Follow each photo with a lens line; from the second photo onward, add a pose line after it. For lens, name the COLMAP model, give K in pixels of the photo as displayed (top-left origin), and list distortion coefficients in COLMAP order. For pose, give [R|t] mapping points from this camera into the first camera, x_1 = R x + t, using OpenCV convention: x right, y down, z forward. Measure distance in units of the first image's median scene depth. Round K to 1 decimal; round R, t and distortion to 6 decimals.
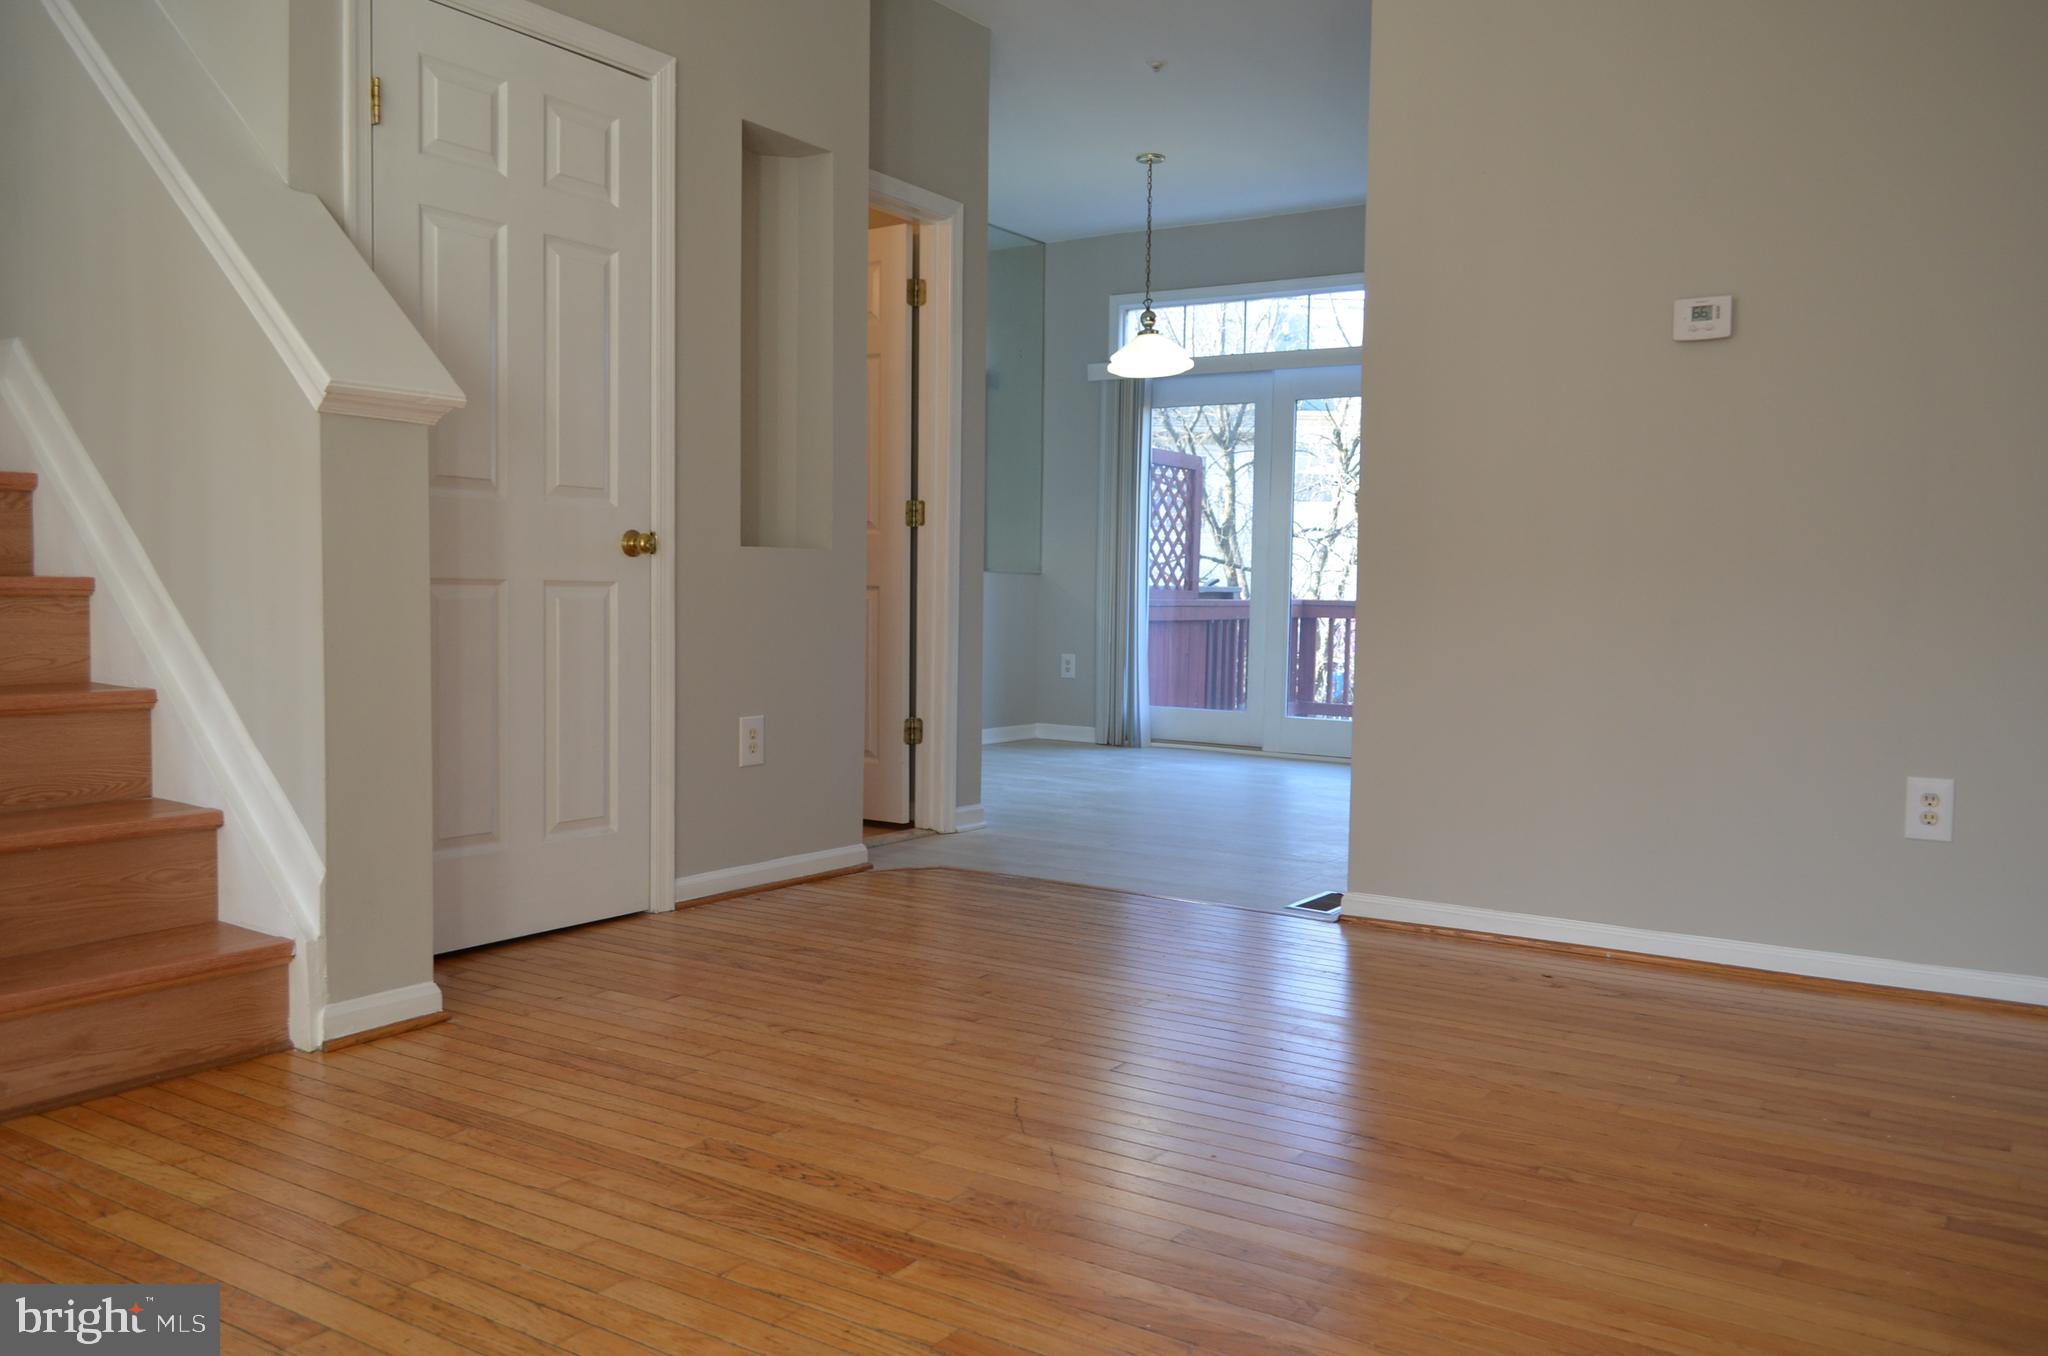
lens RADIAL K [[1593.4, 0, 1025.0], [0, 1593.4, 671.5], [0, 0, 1]] dist [-0.014220, 0.015410]
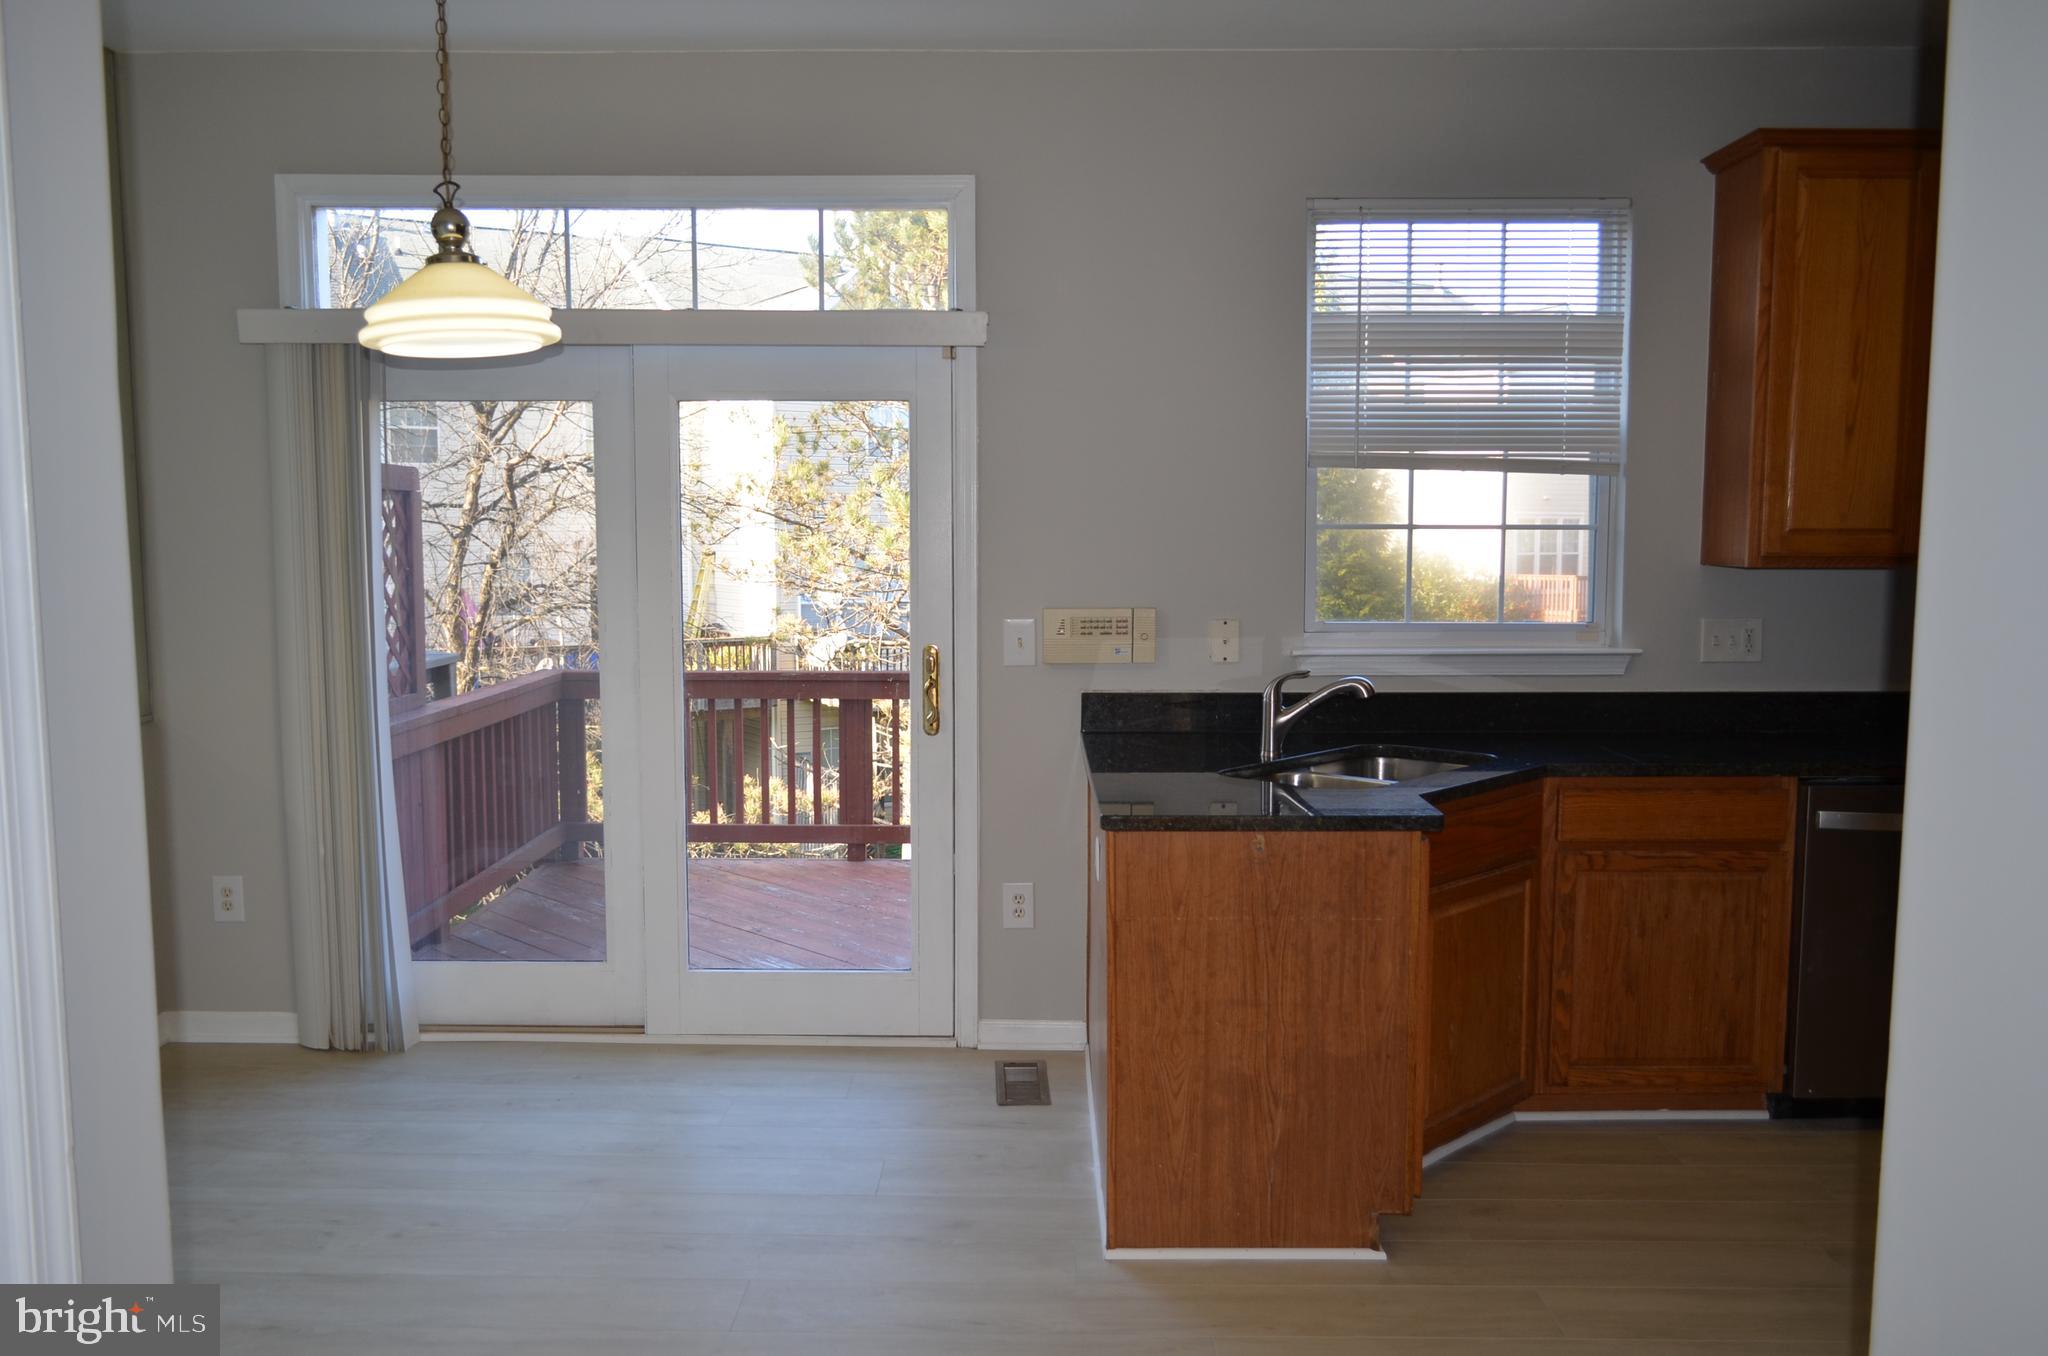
lens RADIAL K [[1593.4, 0, 1025.6], [0, 1593.4, 683.4], [0, 0, 1]] dist [-0.014220, 0.015410]
pose [[0.840305, -0.067609, 0.537882, -0.027997], [0.043070, 0.997382, 0.058079, -0.091724], [-0.540401, -0.025637, 0.841017, 0.432060]]
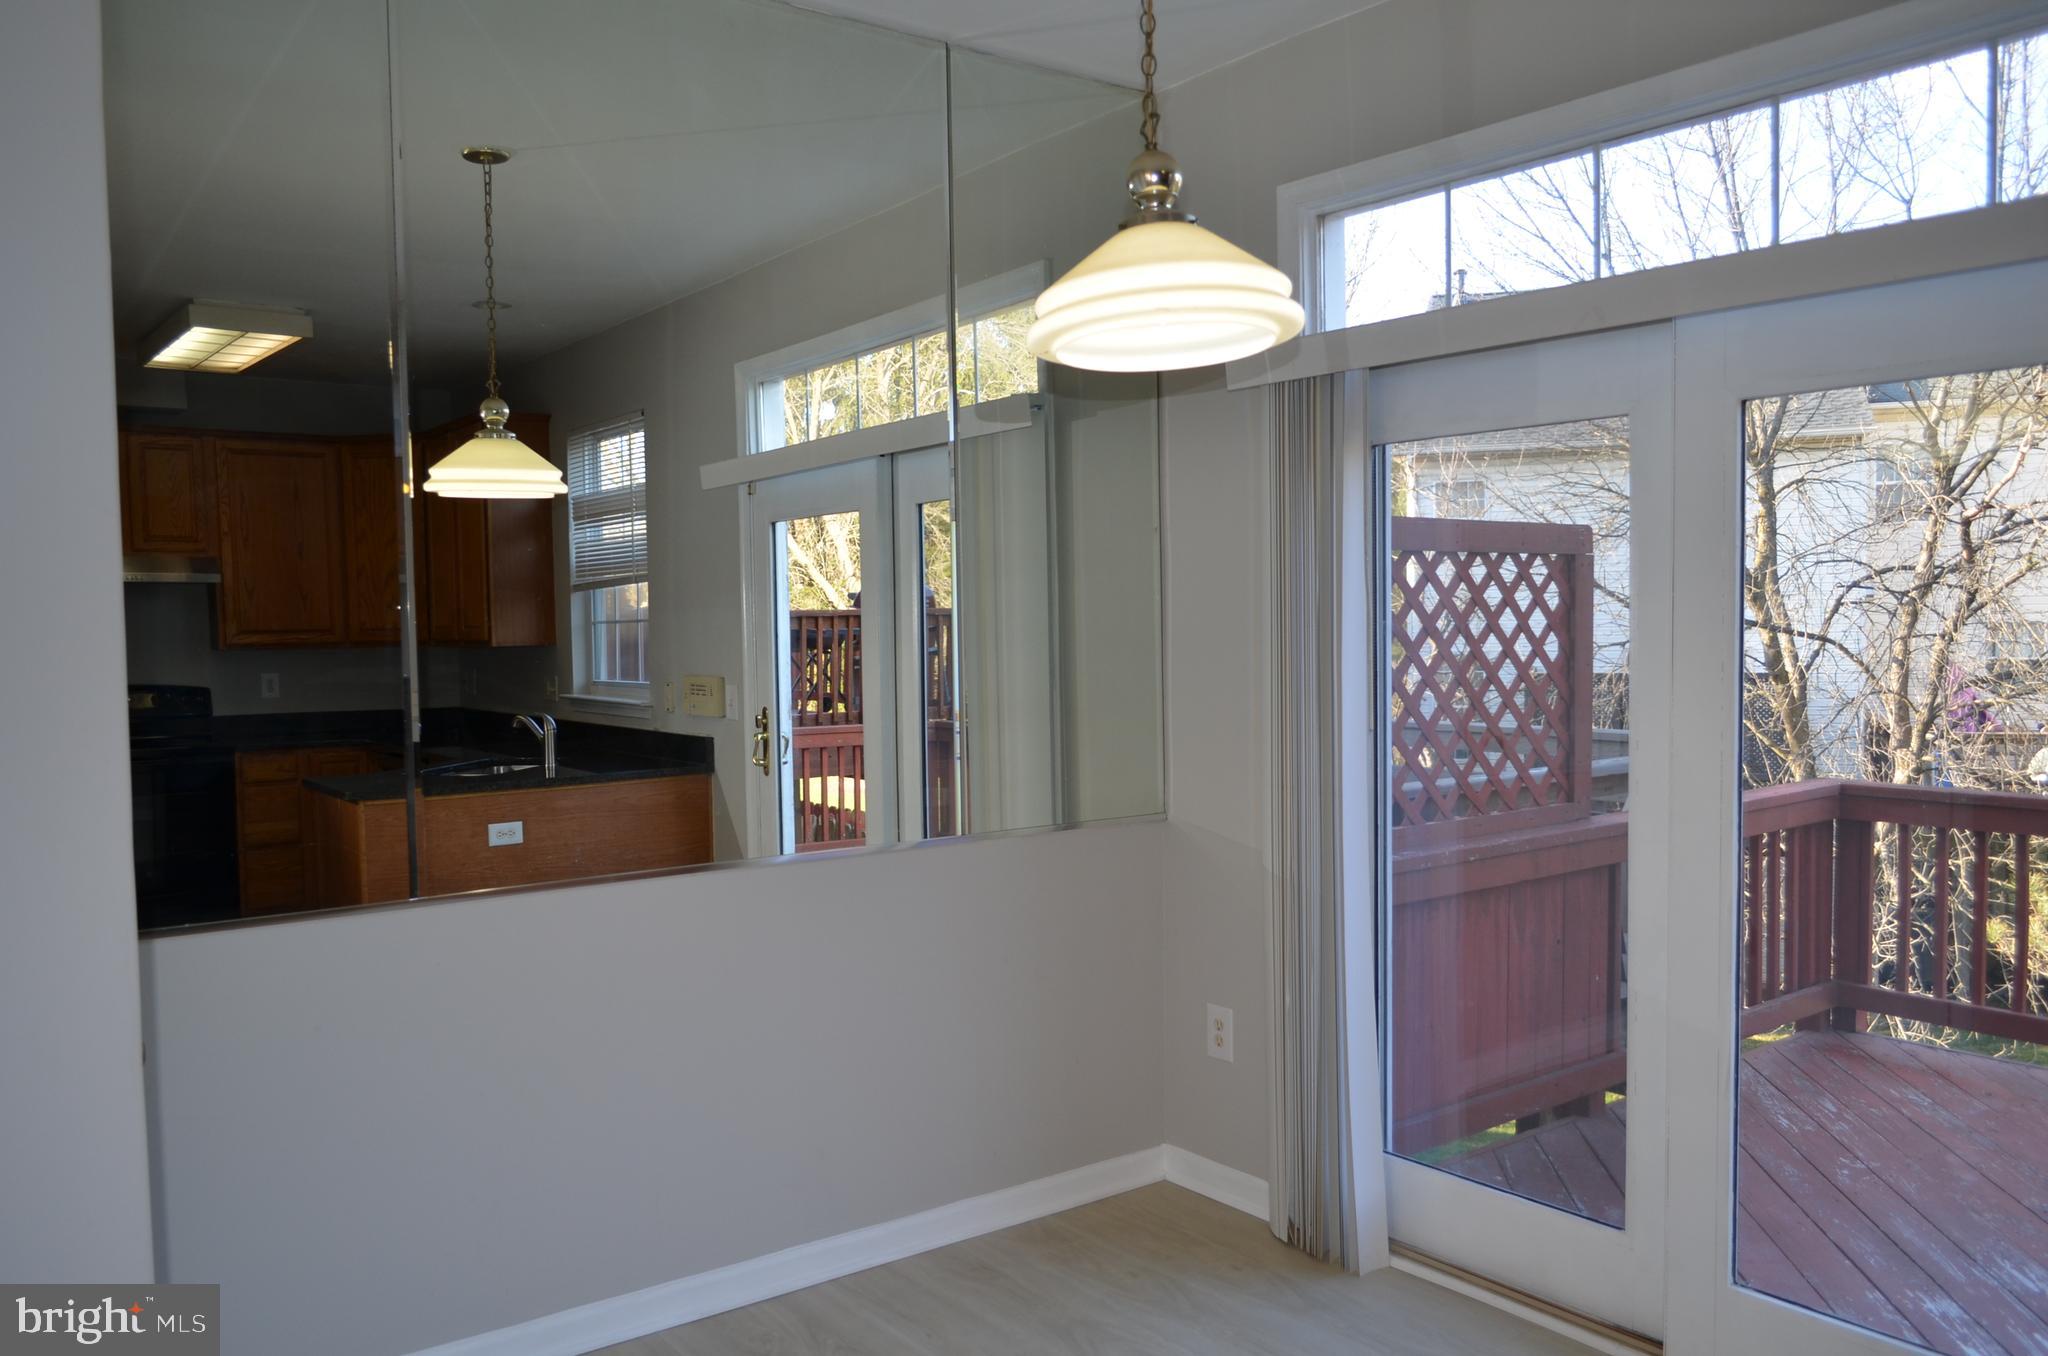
lens RADIAL K [[1593.4, 0, 1025.0], [0, 1593.4, 686.6], [0, 0, 1]] dist [-0.014220, 0.015410]
pose [[0.944484, -0.016787, -0.328129, 0.123361], [0.014218, 0.999847, -0.010227, -0.096659], [0.328251, 0.004994, 0.944577, 0.562227]]
